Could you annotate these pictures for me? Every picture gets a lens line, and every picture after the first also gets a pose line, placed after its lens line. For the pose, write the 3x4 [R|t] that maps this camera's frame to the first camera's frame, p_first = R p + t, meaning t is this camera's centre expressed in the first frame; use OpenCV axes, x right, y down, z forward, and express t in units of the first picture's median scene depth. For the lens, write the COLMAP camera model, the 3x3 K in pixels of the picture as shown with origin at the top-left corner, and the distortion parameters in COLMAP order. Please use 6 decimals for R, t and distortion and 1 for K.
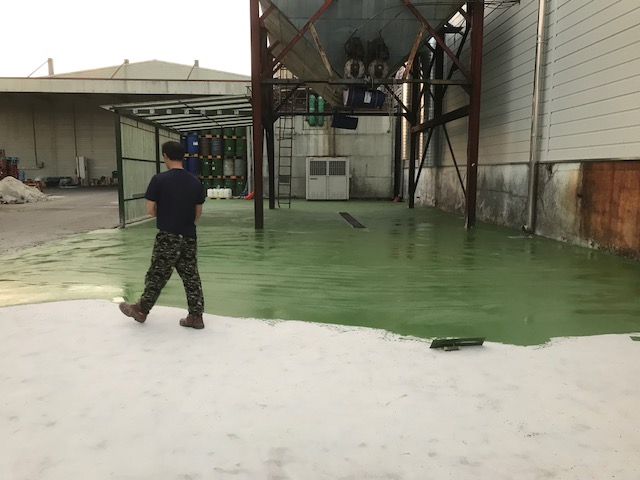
lens RADIAL K [[528.2, 0, 320.0], [0, 528.2, 240.0], [0, 0, 1]] dist [0.045135, -0.032925]
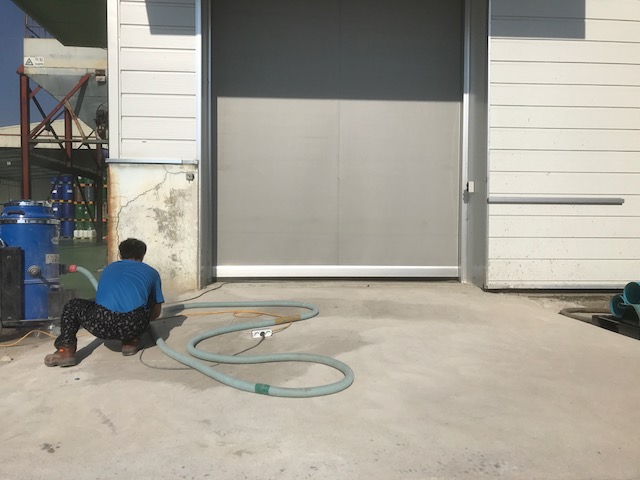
lens RADIAL K [[528.2, 0, 320.0], [0, 528.2, 240.0], [0, 0, 1]] dist [0.045135, -0.032925]
pose [[0.999358, 0.001652, 0.035781, 0.314436], [0.001813, 0.995323, -0.096589, 0.041757], [-0.035773, 0.096592, 0.994681, -0.180130]]
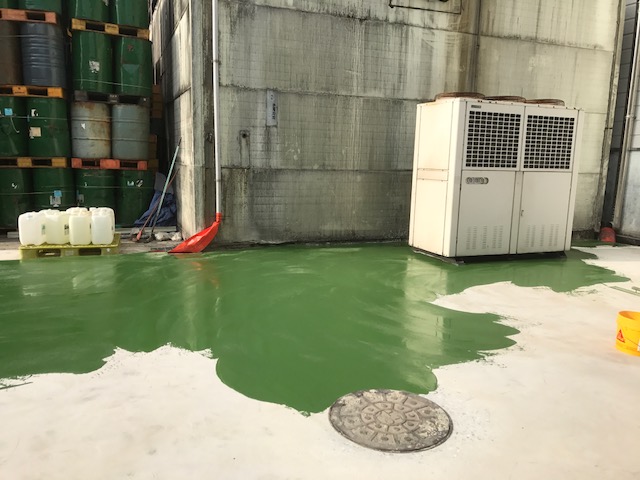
lens RADIAL K [[528.6, 0, 320.0], [0, 528.6, 240.0], [0, 0, 1]] dist [0.005000, -0.003168]
pose [[0.942897, -0.030173, 0.331715, -0.185884], [0.018693, 0.999113, 0.037746, -0.103285], [-0.332560, -0.029390, 0.942624, 0.823139]]
